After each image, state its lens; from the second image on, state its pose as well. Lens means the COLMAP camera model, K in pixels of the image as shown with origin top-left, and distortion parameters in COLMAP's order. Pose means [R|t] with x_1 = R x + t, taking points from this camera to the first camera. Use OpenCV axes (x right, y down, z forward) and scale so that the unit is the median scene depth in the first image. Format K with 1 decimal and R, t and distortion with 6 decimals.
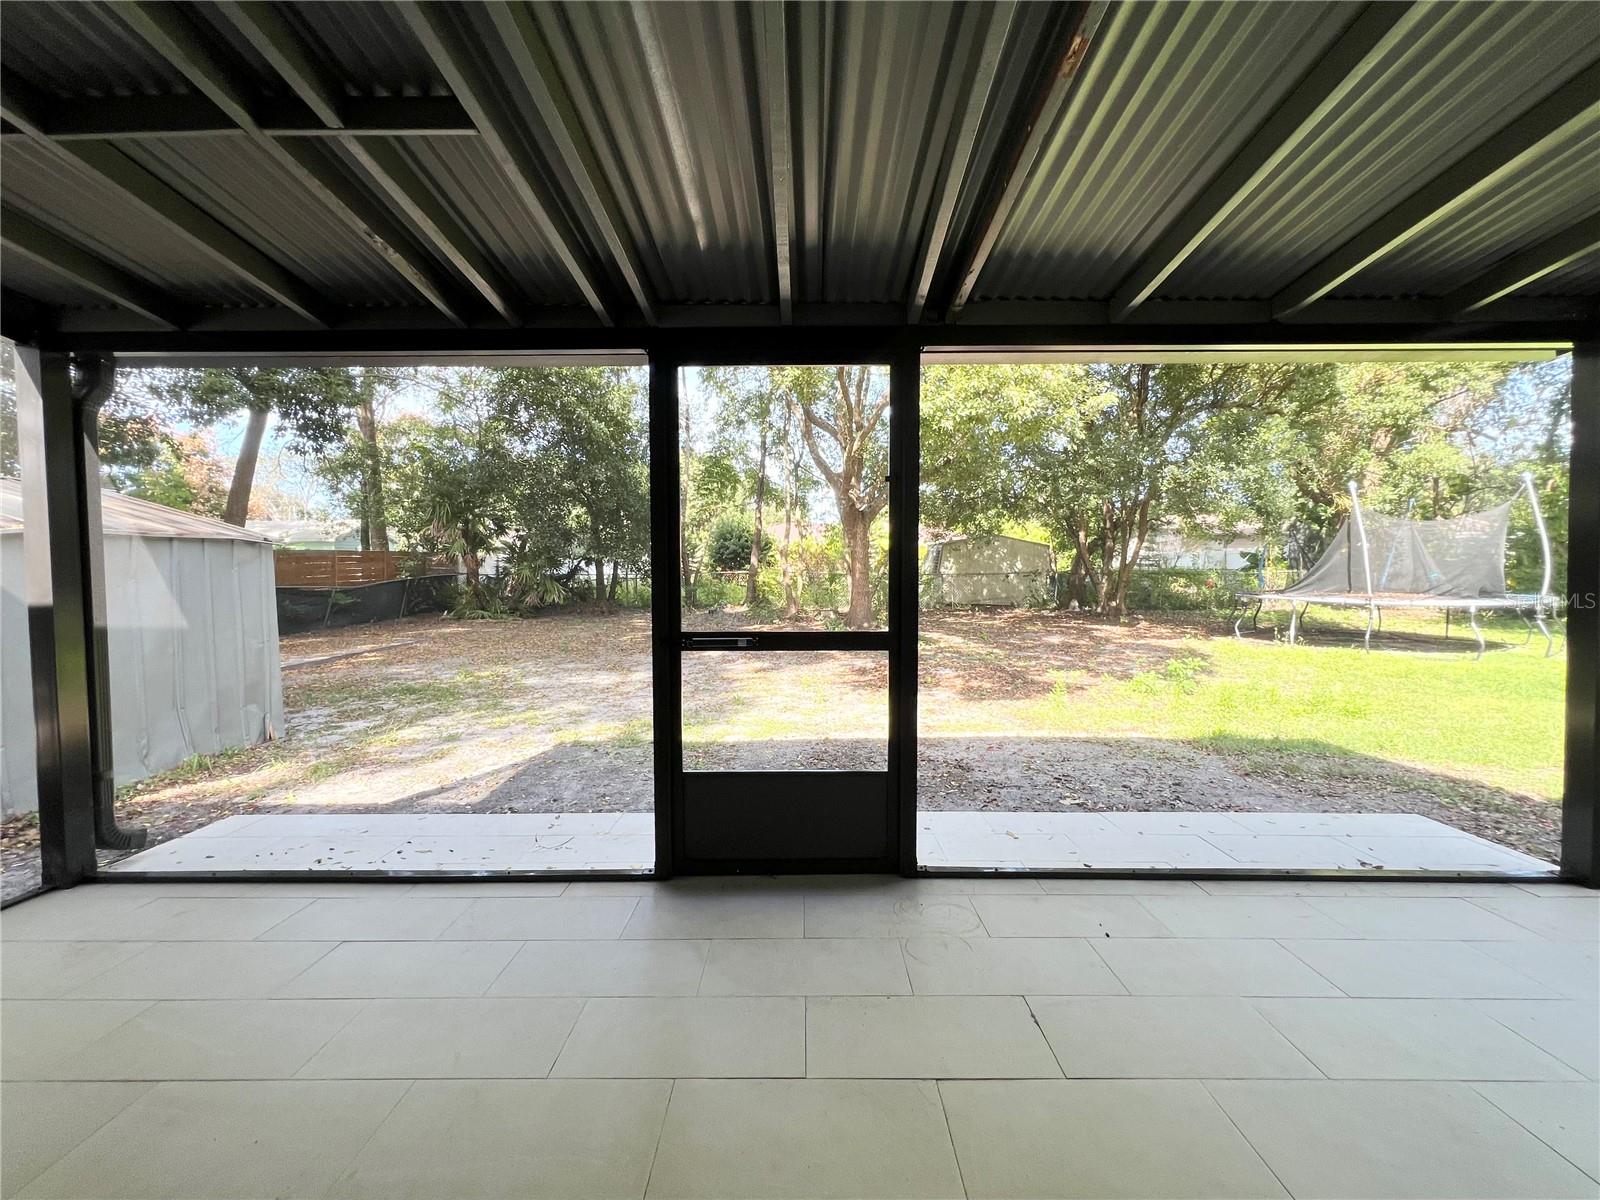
lens RADIAL K [[644.5, 0, 807.6], [0, 644.5, 595.3], [0, 0, 1]] dist [-0.003502, -0.000171]
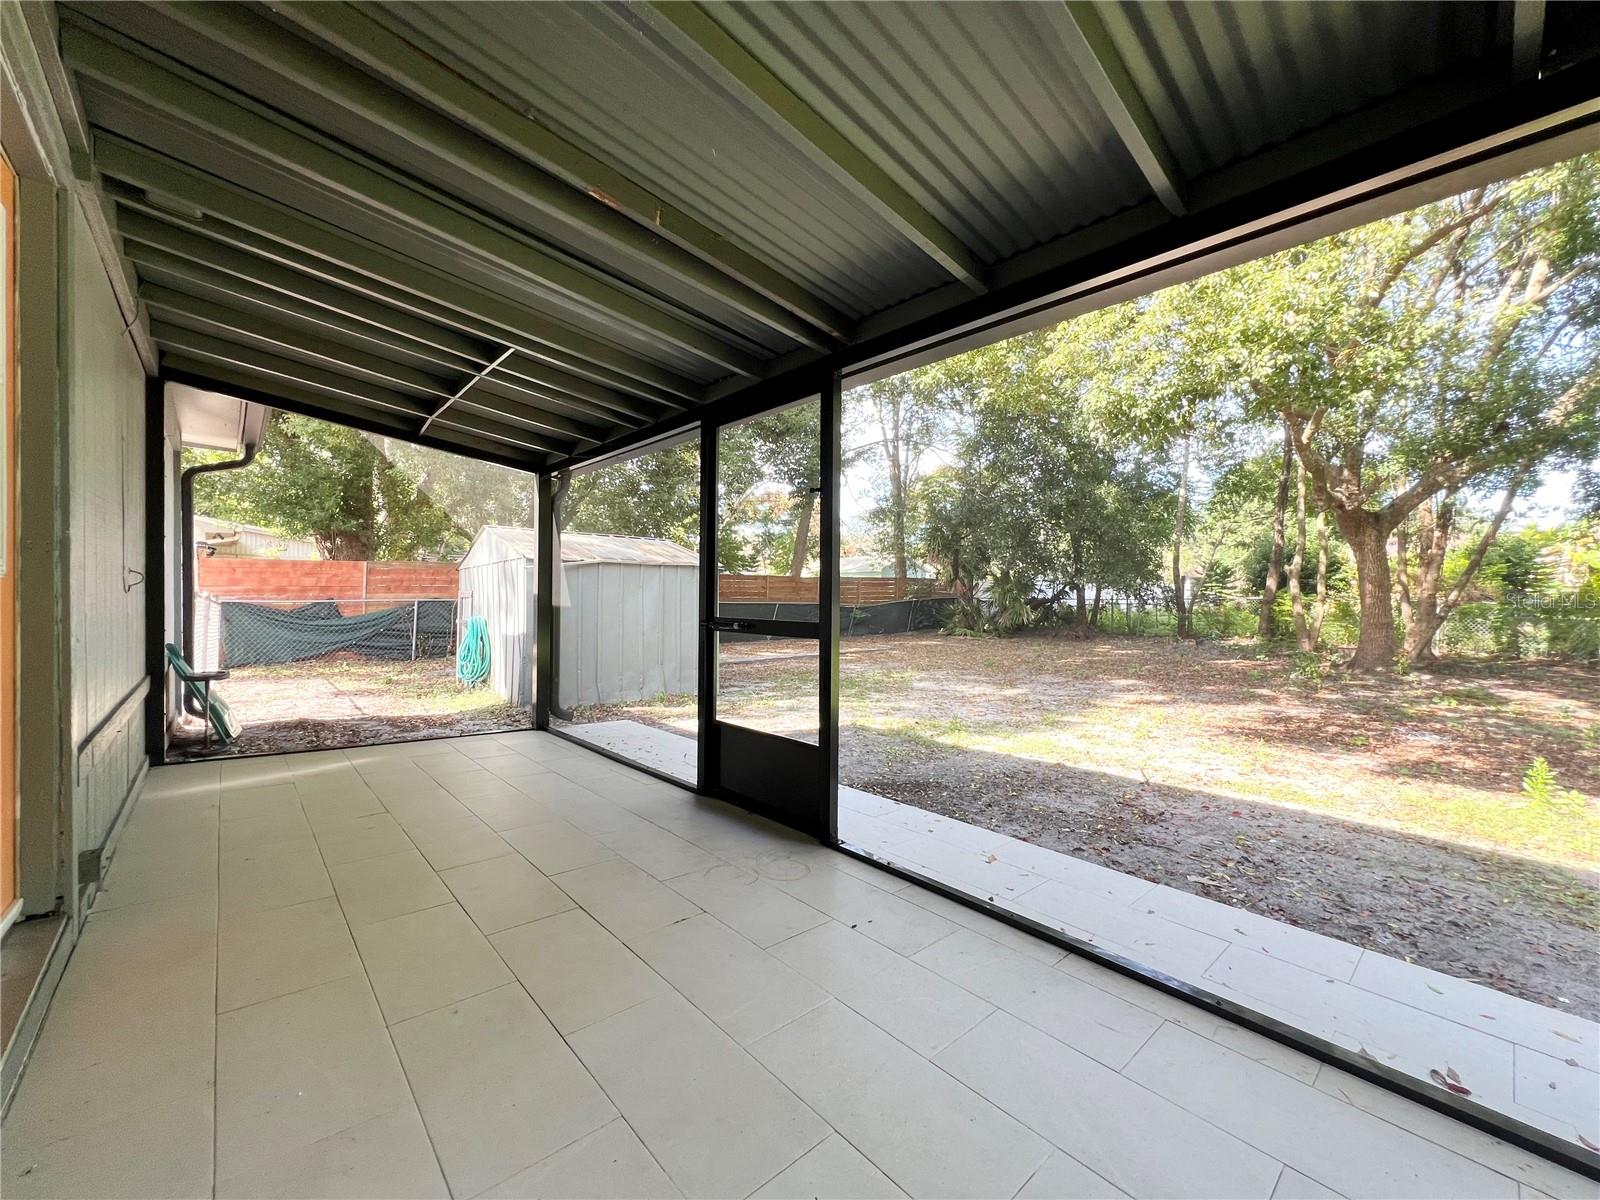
lens RADIAL K [[644.5, 0, 816.8], [0, 644.5, 598.5], [0, 0, 1]] dist [-0.003502, -0.000171]
pose [[0.682881, 0.011546, -0.730439, 0.902618], [-0.039528, 0.998994, -0.021163, 0.033673], [0.729460, 0.043325, 0.682650, 0.196669]]
